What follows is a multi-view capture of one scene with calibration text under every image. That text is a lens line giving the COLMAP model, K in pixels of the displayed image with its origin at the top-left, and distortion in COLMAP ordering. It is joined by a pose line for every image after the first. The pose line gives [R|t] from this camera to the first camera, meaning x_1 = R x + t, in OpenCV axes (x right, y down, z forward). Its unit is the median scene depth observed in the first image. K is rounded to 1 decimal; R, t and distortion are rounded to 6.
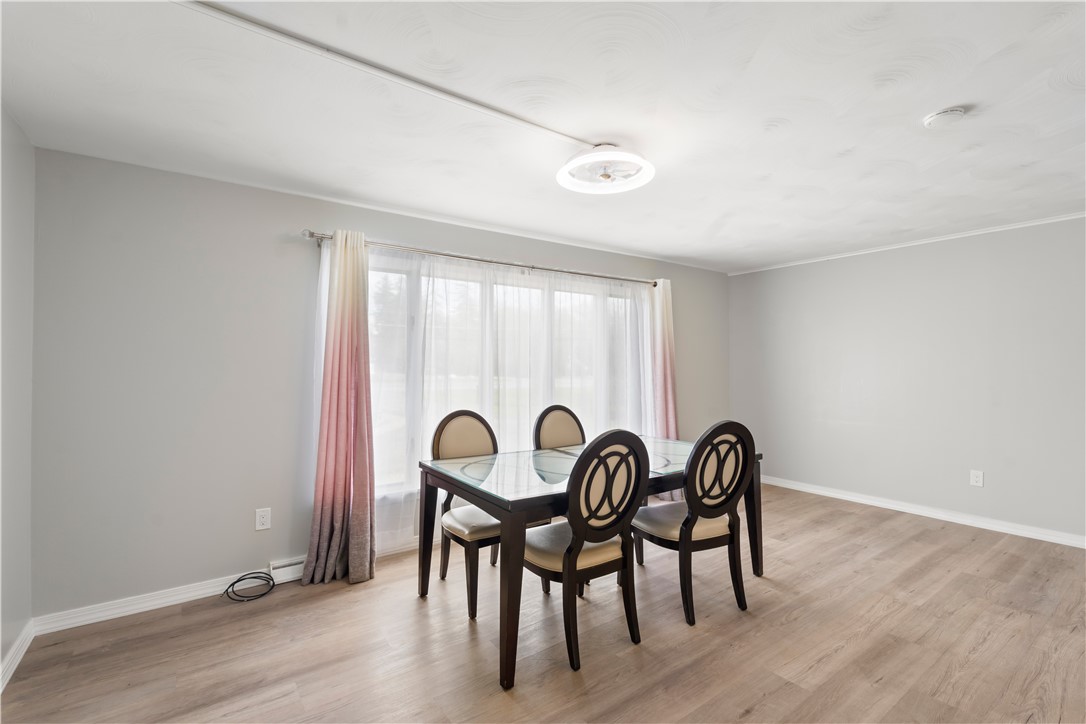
lens RADIAL K [[492.5, 0, 543.0], [0, 492.5, 362.0], [0, 0, 1]] dist [-0.003511, -0.000431]
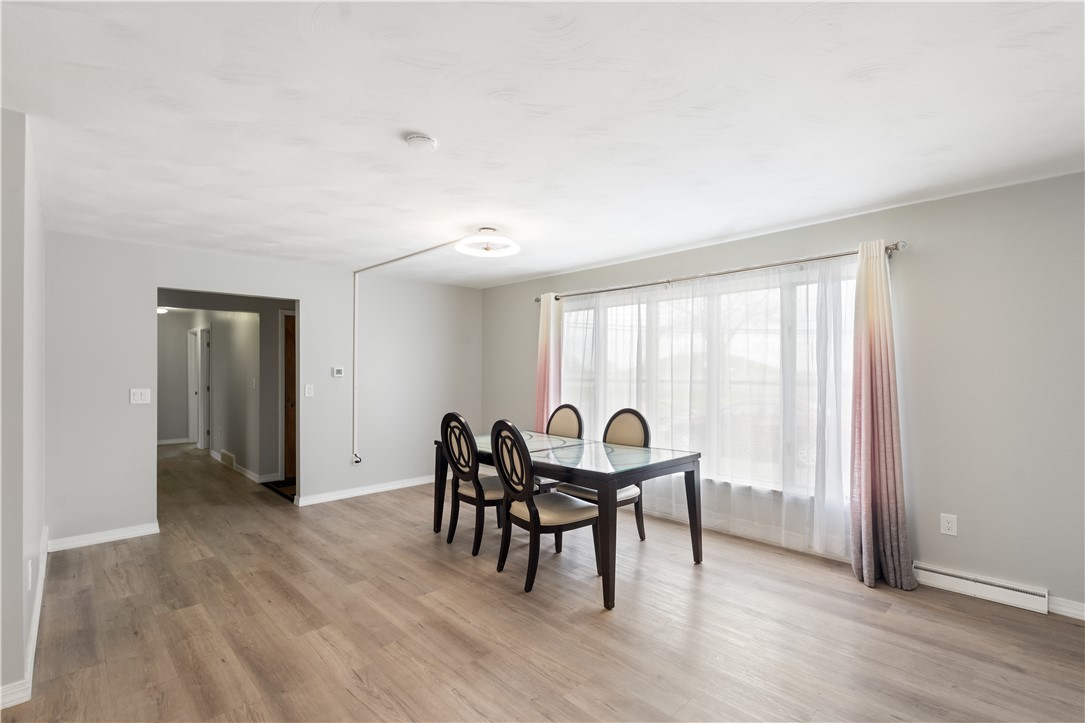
lens RADIAL K [[503.0, 0, 546.9], [0, 503.0, 373.5], [0, 0, 1]] dist [-0.001537, -0.000645]
pose [[0.138258, 0.006892, -0.990372, 1.804678], [0.007470, 0.999940, 0.008001, -0.005590], [0.990368, -0.008504, 0.138198, 1.034485]]
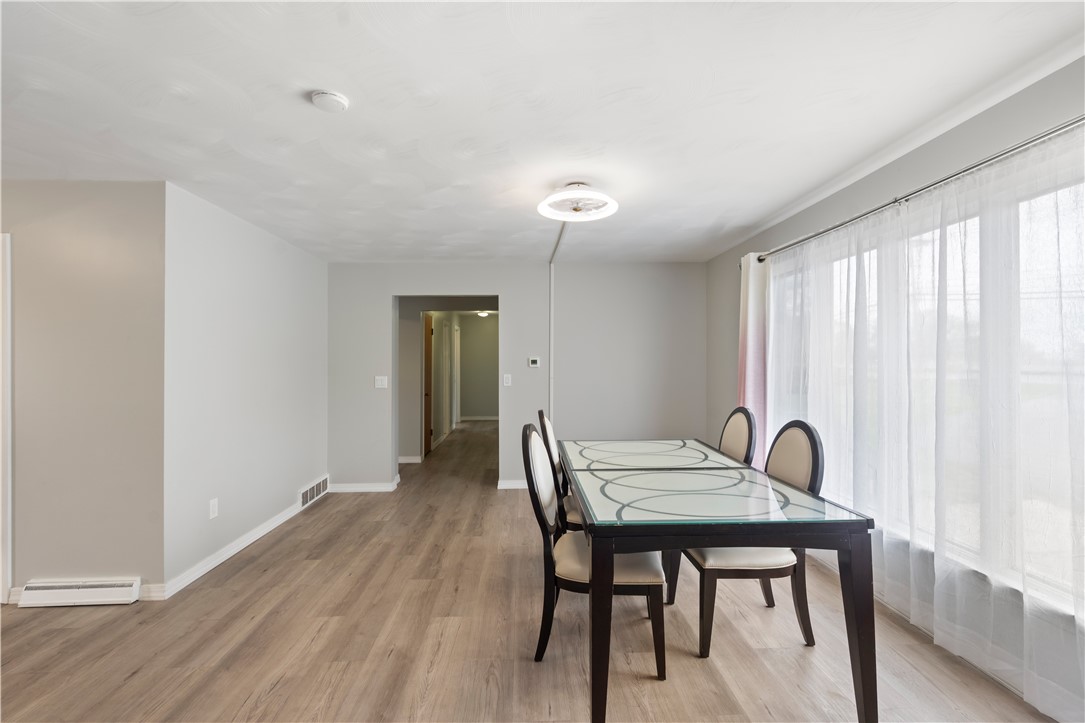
lens RADIAL K [[492.0, 0, 542.5], [0, 492.0, 361.5], [0, 0, 1]] dist [-0.003511, -0.000431]
pose [[-0.557059, 0.004055, -0.830463, 1.267785], [0.012034, 0.999923, -0.003189, 0.002146], [0.830385, -0.011770, -0.557065, 1.716154]]
